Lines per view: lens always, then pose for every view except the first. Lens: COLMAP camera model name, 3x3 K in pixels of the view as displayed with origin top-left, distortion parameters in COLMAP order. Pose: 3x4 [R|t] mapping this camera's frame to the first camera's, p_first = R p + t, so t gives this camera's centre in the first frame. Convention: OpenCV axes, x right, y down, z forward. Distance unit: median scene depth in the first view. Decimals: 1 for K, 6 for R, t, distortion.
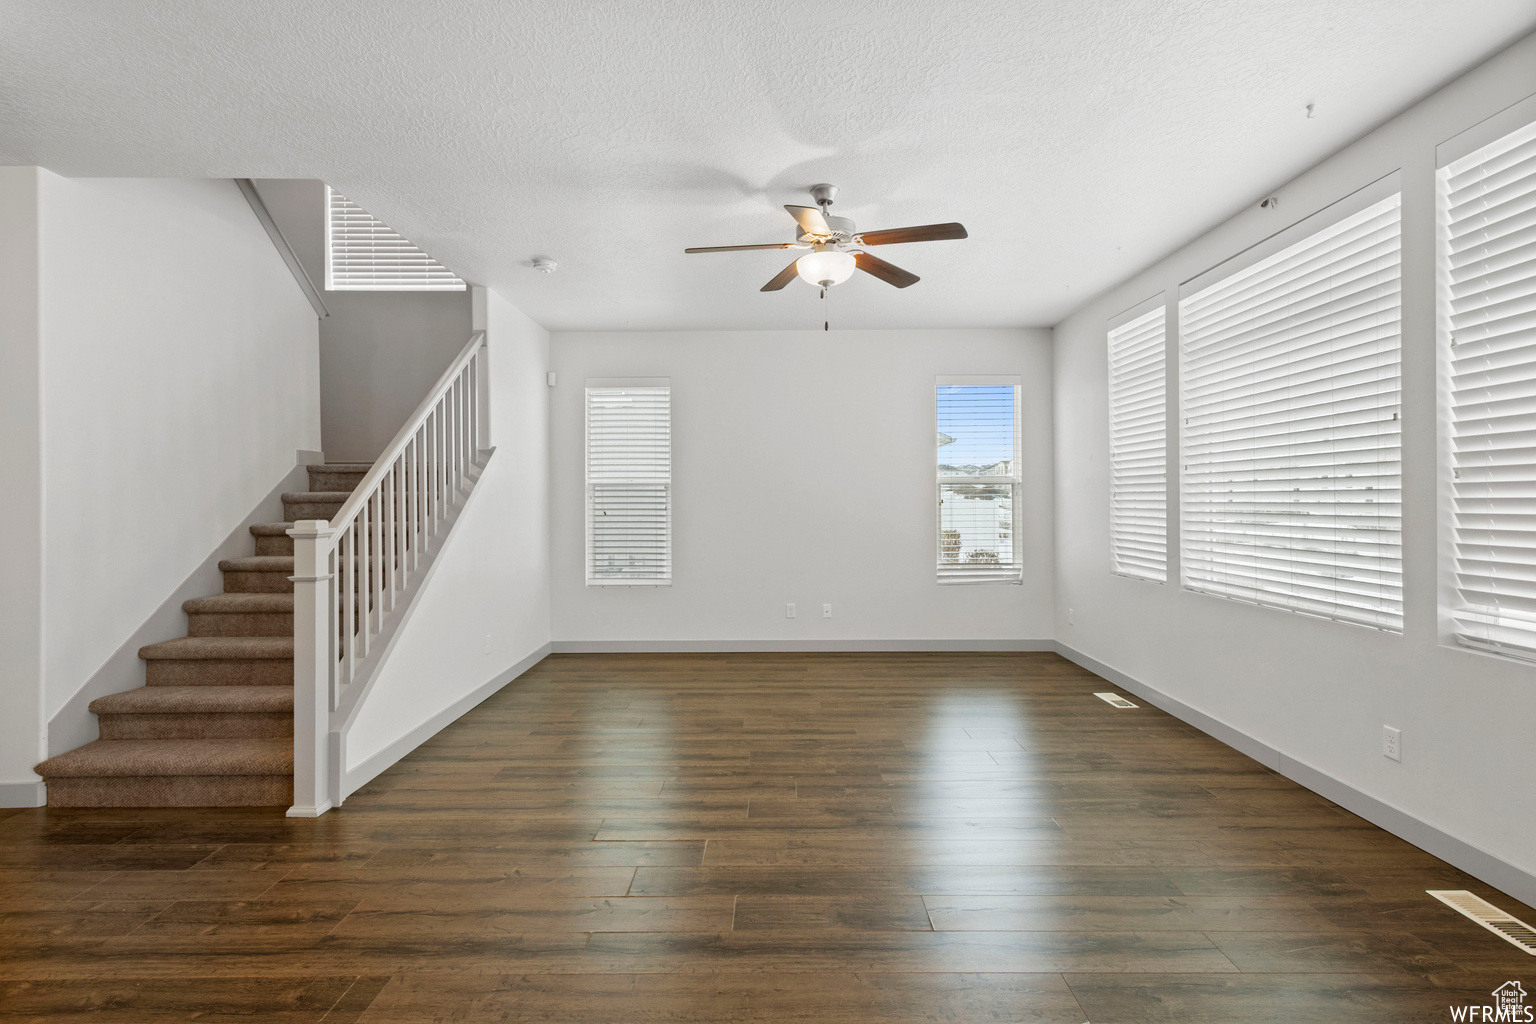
lens RADIAL K [[734.3, 0, 767.5], [0, 734.3, 505.0], [0, 0, 1]] dist [0.019916, -0.007790]
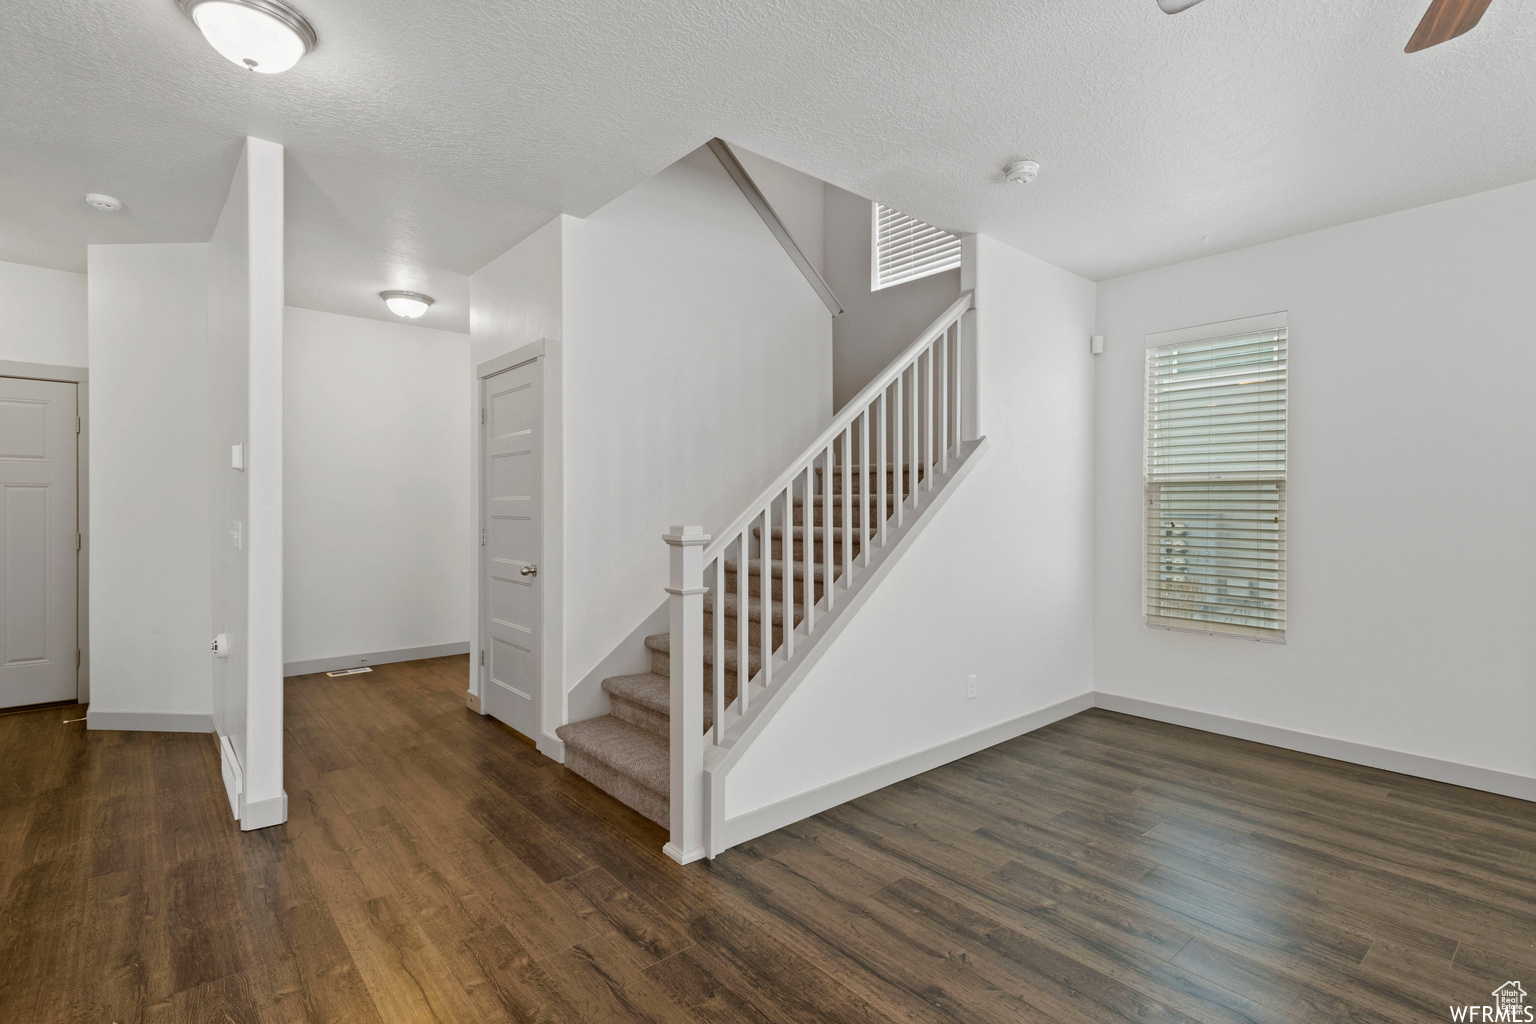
lens RADIAL K [[728.7, 0, 769.9], [0, 728.7, 511.8], [0, 0, 1]] dist [0.020317, -0.007654]
pose [[0.659246, 0.013563, -0.751805, 0.084770], [-0.012279, 0.999898, 0.007271, -0.002124], [0.751827, 0.004438, 0.659346, 0.424248]]
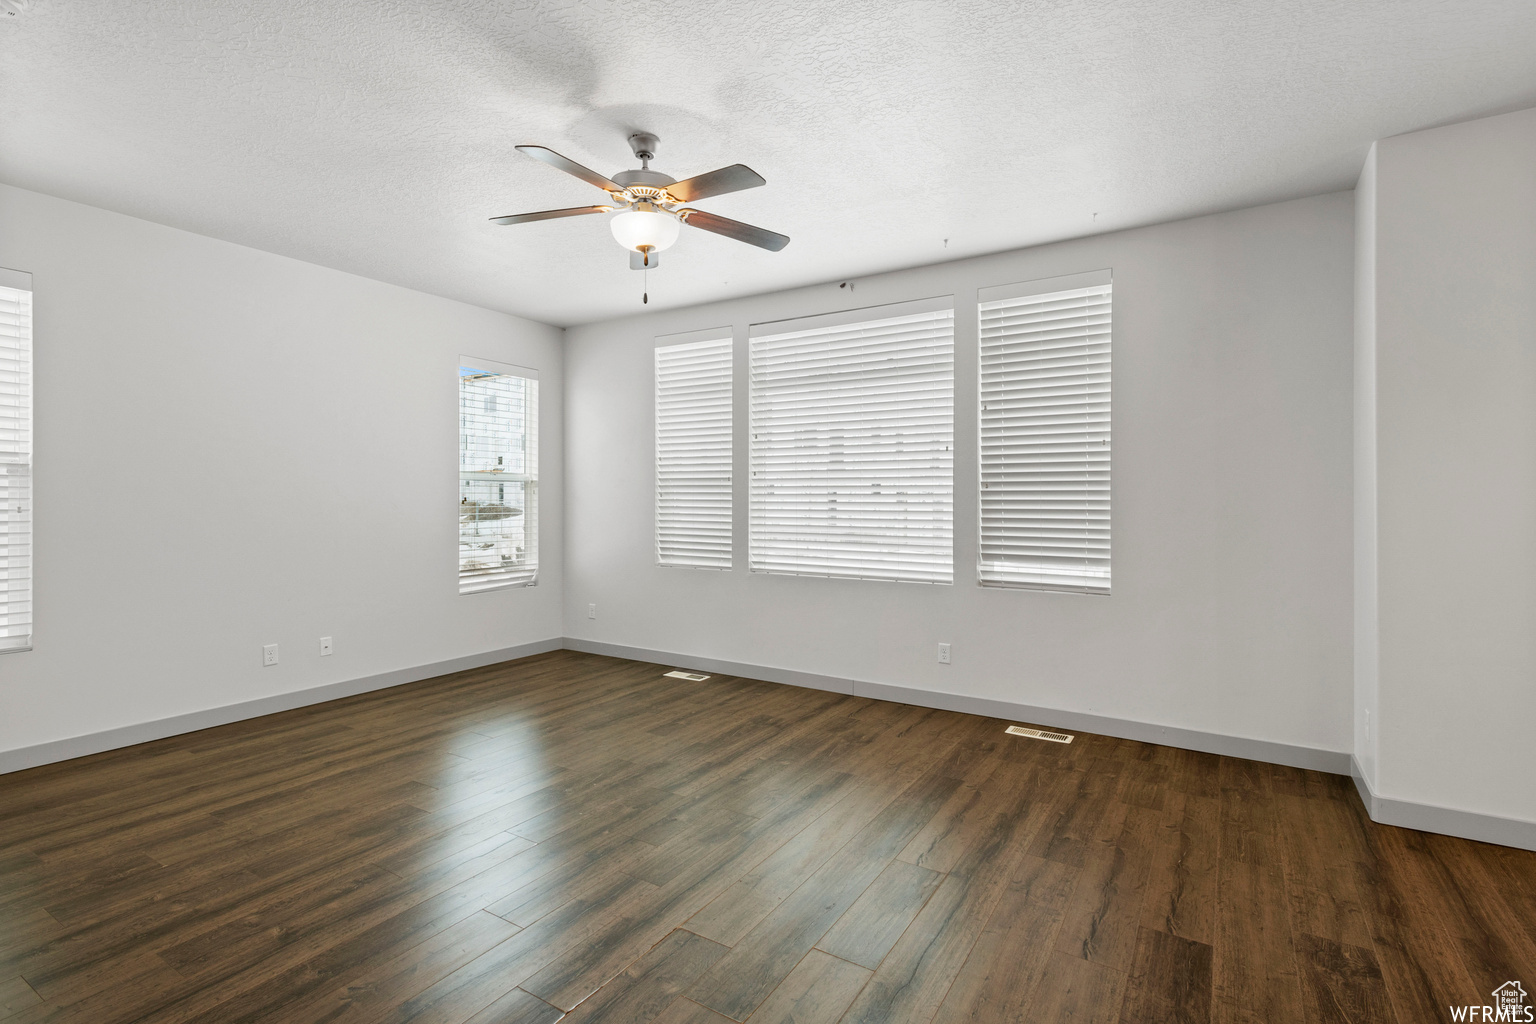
lens RADIAL K [[734.3, 0, 767.5], [0, 734.3, 505.0], [0, 0, 1]] dist [0.019916, -0.007790]
pose [[0.520743, 0.000074, 0.853713, -0.544343], [-0.000591, 1.000000, 0.000274, 0.001935], [-0.853713, -0.000647, 0.520743, 0.389852]]
